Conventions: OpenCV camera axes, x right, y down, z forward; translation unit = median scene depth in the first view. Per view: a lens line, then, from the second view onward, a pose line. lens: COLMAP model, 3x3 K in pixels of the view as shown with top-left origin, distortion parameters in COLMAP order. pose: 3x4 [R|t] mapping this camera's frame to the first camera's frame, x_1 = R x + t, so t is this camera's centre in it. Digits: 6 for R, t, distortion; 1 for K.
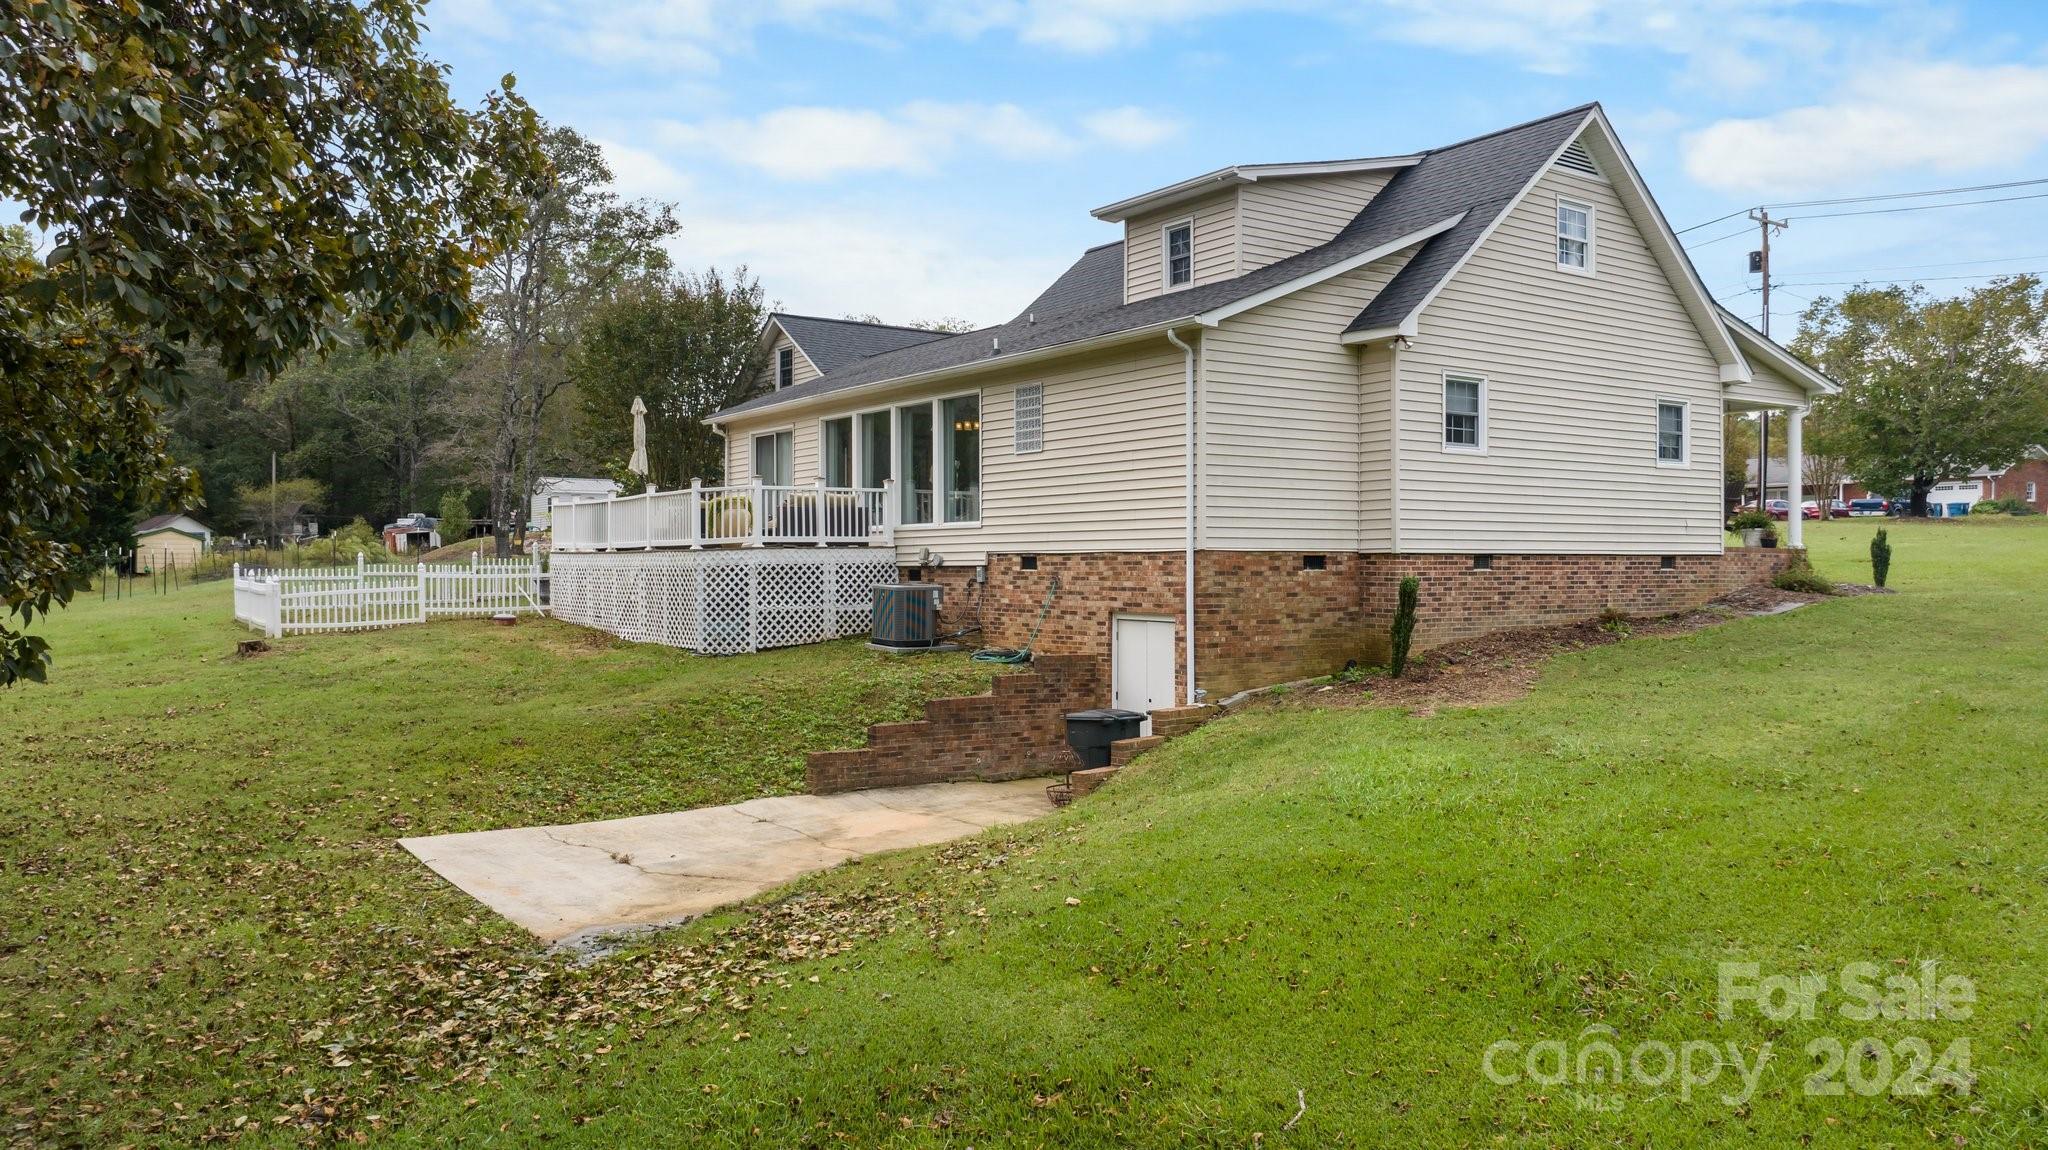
lens RADIAL K [[1438.4, 0, 1018.1], [0, 1438.4, 568.9], [0, 0, 1]] dist [-0.015710, 0.036988]
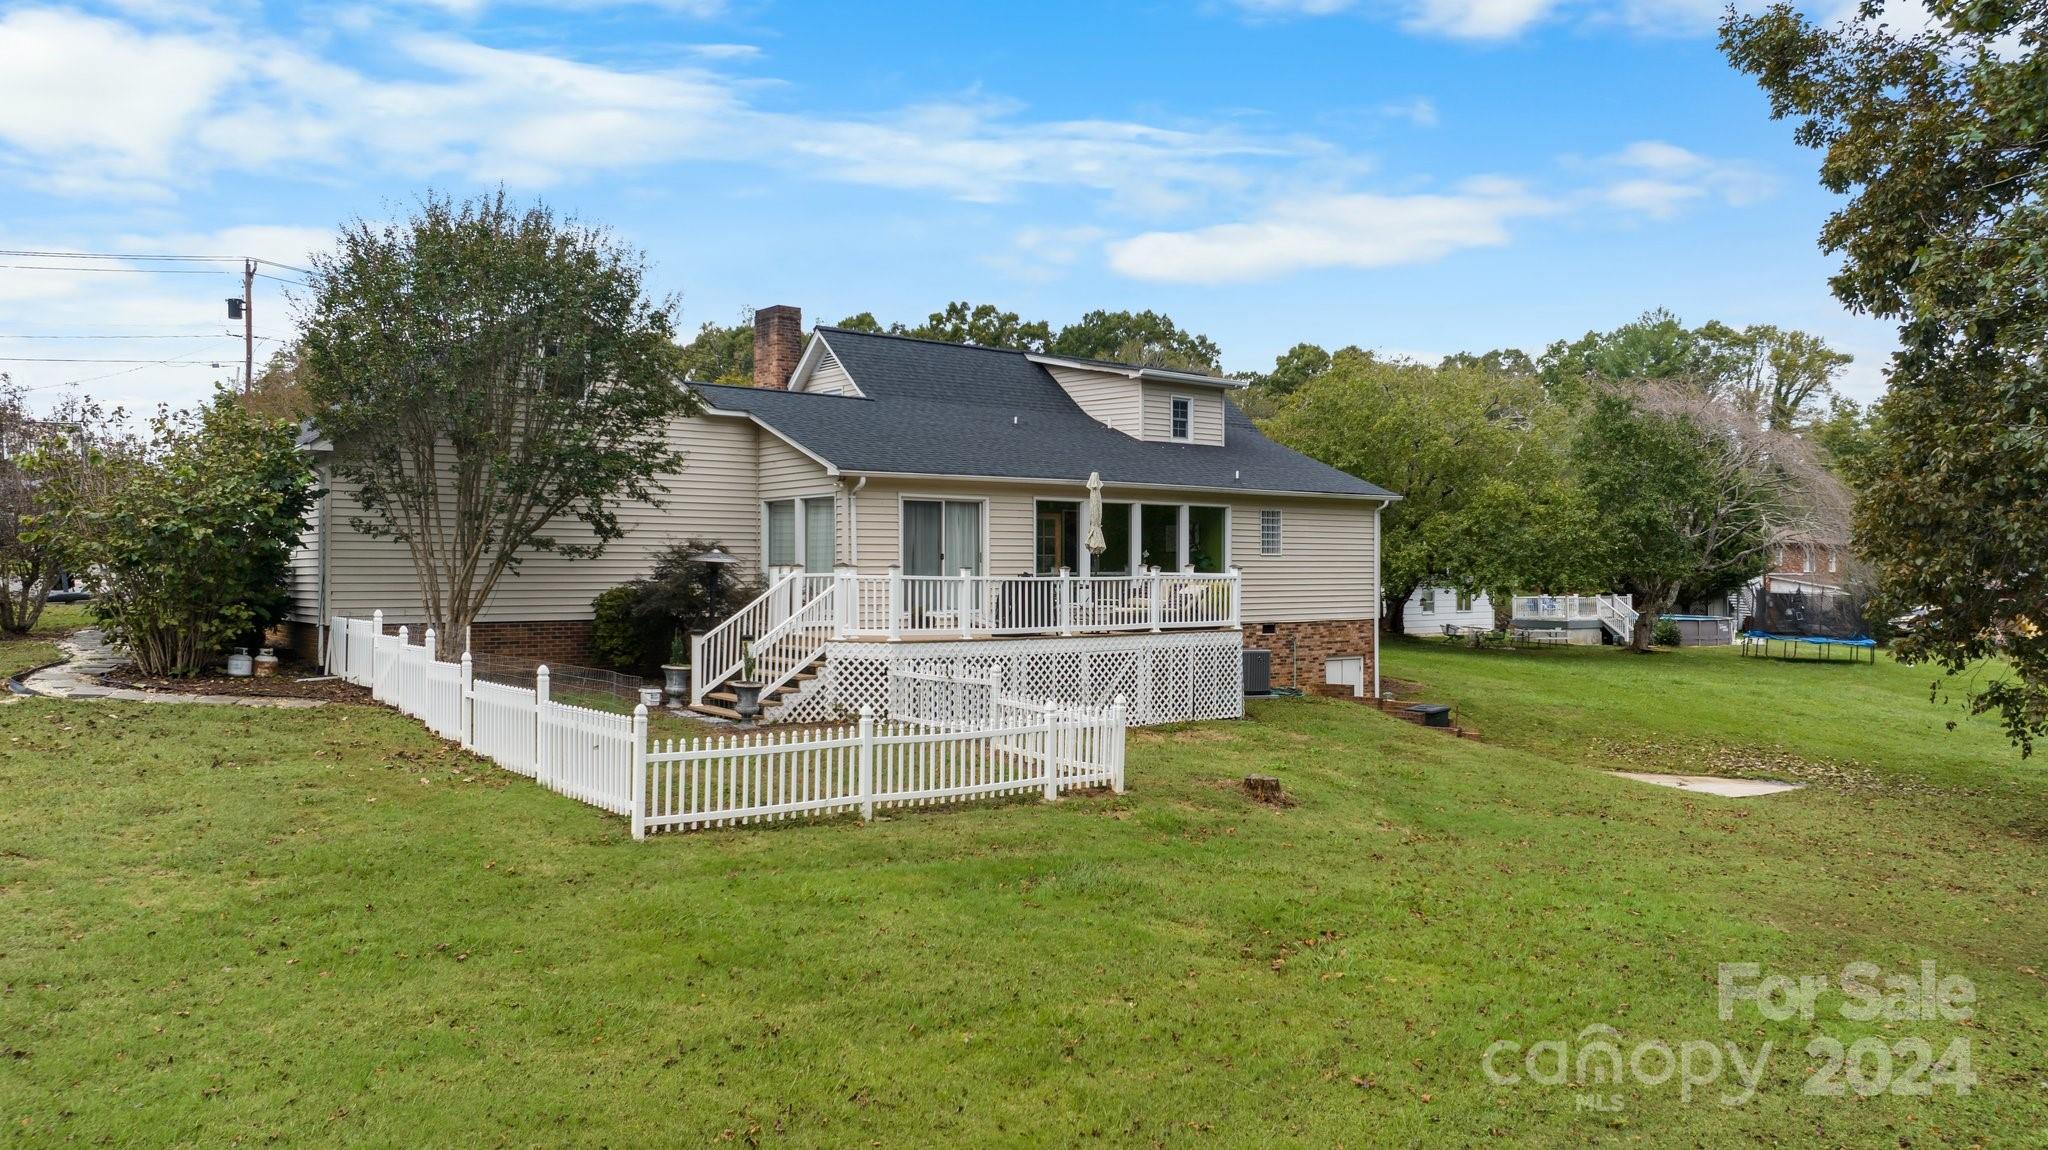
lens RADIAL K [[1438.4, 0, 1029.6], [0, 1438.4, 572.3], [0, 0, 1]] dist [-0.015710, 0.036988]
pose [[-0.047550, -0.000131, 0.998869, -1.416114], [0.004949, 0.999988, 0.000367, -0.062521], [-0.998857, 0.004960, -0.047549, 1.271433]]
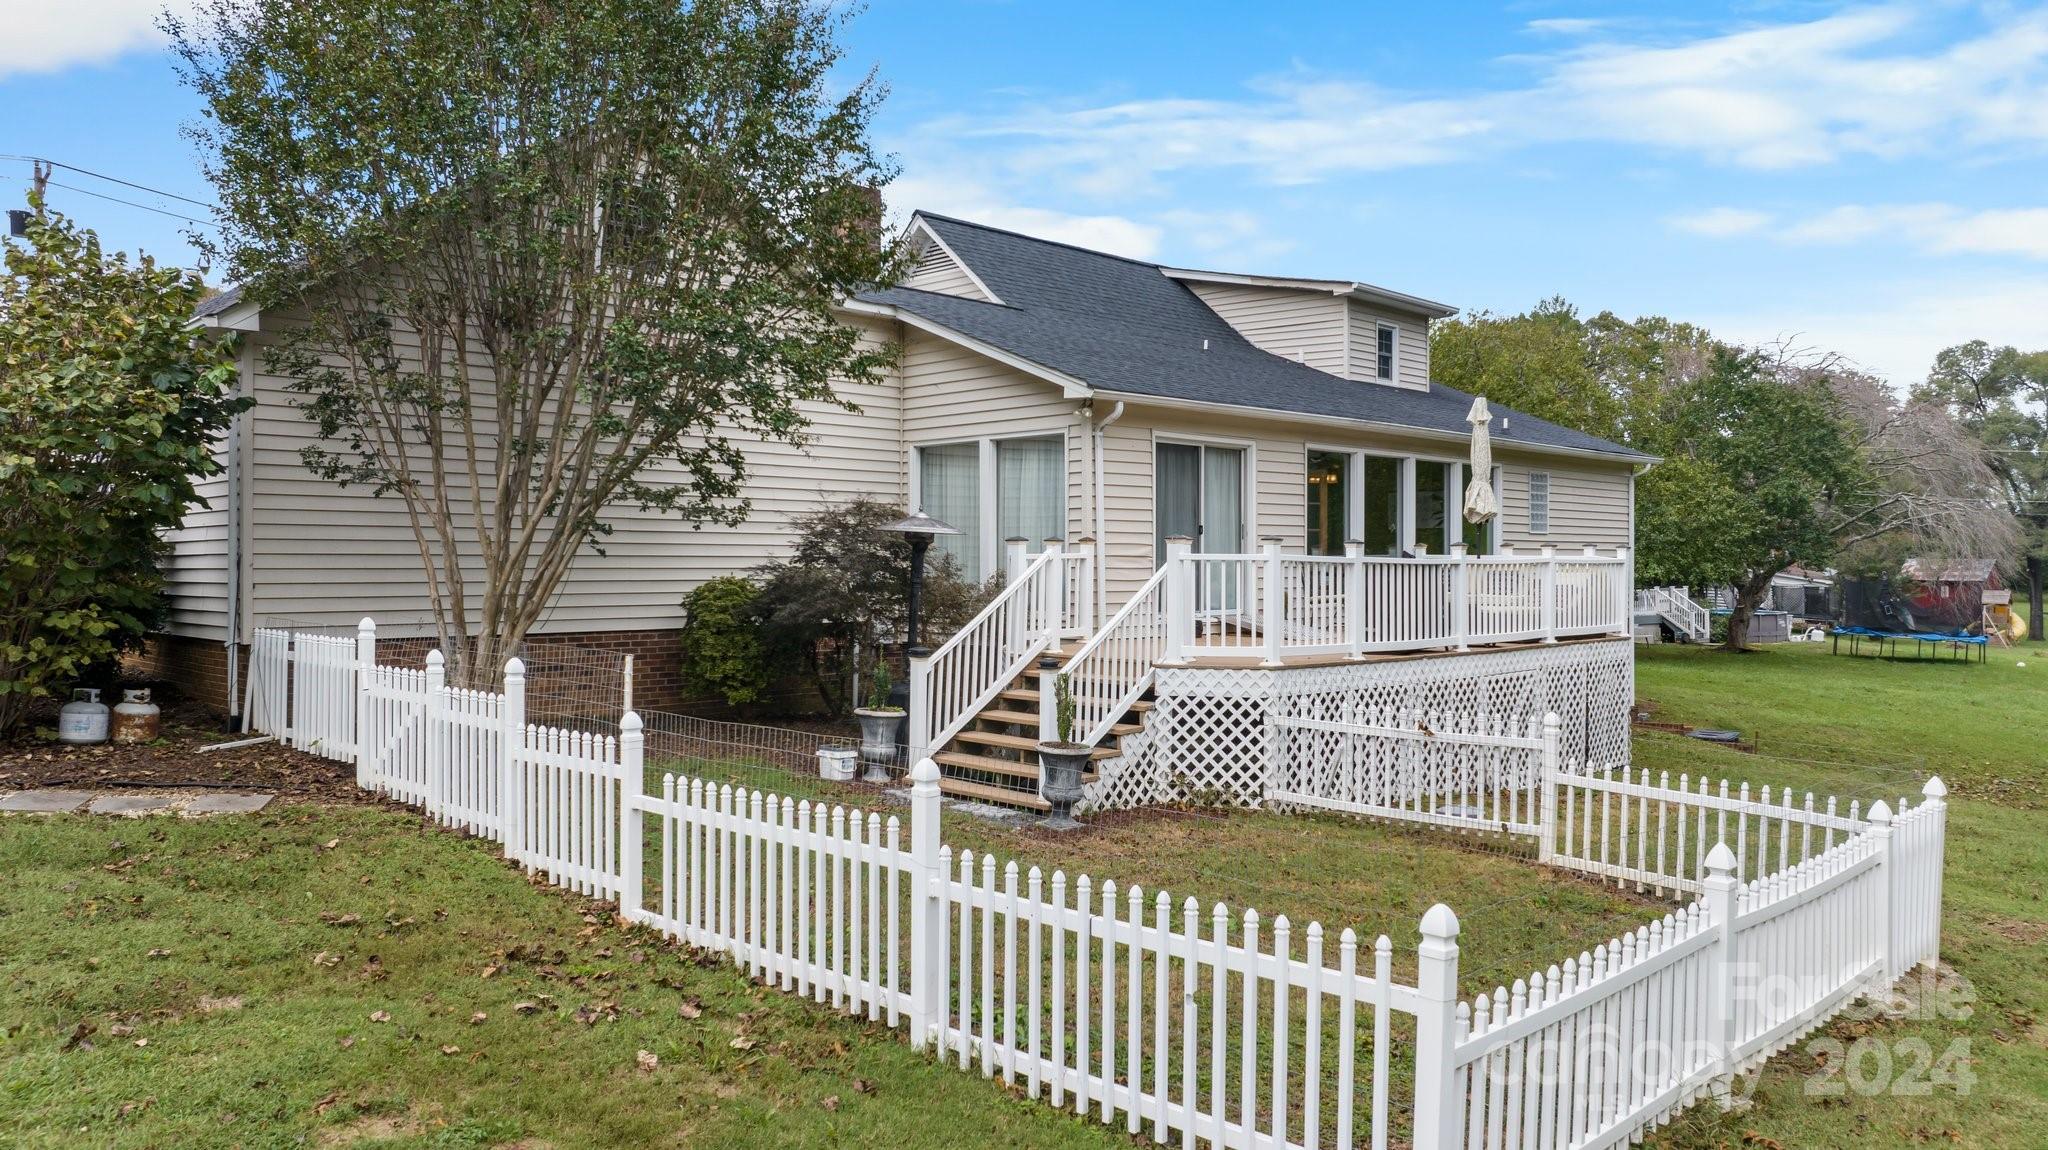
lens RADIAL K [[1438.4, 0, 1035.8], [0, 1438.4, 564.6], [0, 0, 1]] dist [-0.015710, 0.036988]
pose [[-0.161363, -0.000228, 0.986895, -0.987085], [0.004850, 0.999988, 0.001024, -0.057556], [-0.986883, 0.004952, -0.161360, 1.503948]]
